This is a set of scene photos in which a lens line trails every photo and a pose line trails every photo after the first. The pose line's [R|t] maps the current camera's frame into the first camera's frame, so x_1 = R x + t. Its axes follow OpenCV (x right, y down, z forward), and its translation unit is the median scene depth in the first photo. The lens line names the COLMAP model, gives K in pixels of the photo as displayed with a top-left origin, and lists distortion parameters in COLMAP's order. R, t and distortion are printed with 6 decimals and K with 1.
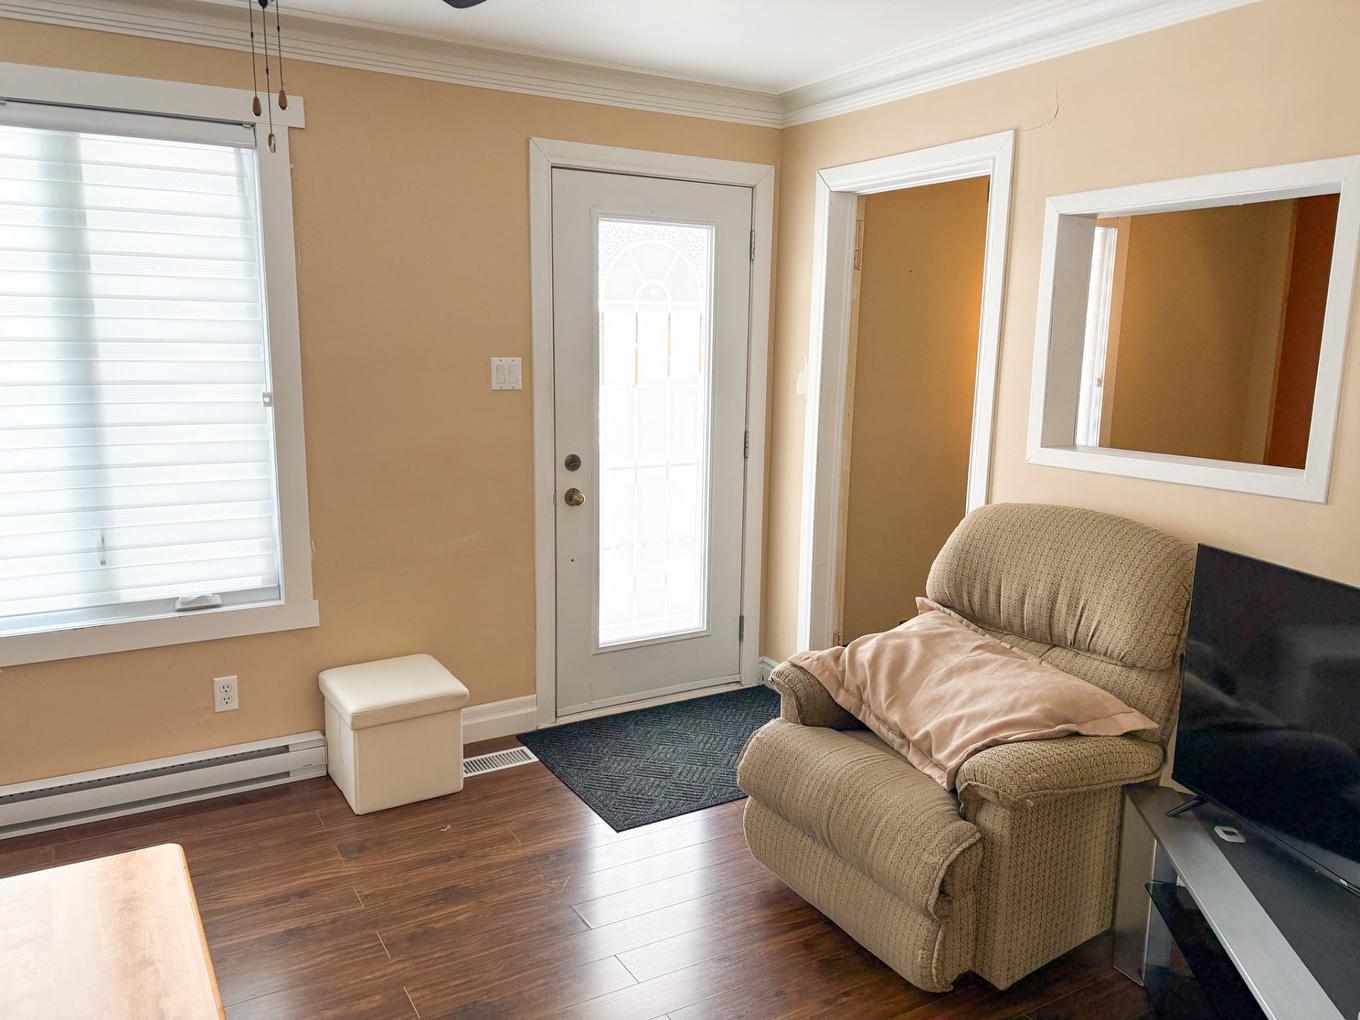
lens RADIAL K [[1039.1, 0, 678.4], [0, 1039.1, 514.8], [0, 0, 1]] dist [0.036361, -0.027425]
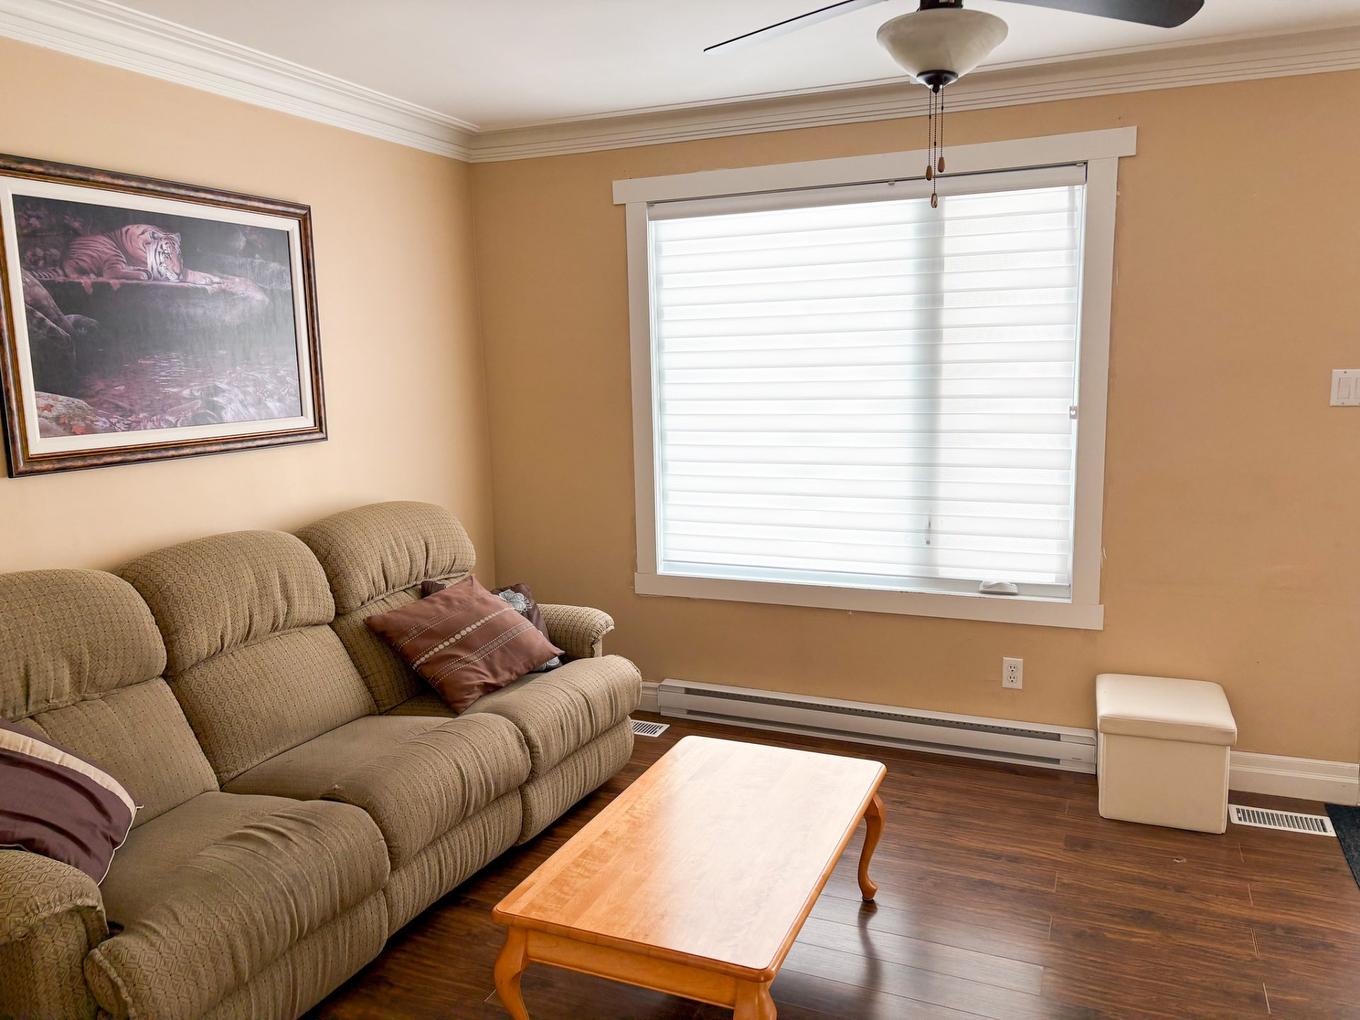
lens RADIAL K [[1039.1, 0, 678.4], [0, 1039.1, 514.8], [0, 0, 1]] dist [0.036361, -0.027425]
pose [[0.579612, 0.094589, -0.809384, 0.259106], [-0.112383, 0.993028, 0.035571, 0.002633], [0.807106, 0.070344, 0.586201, 0.041052]]
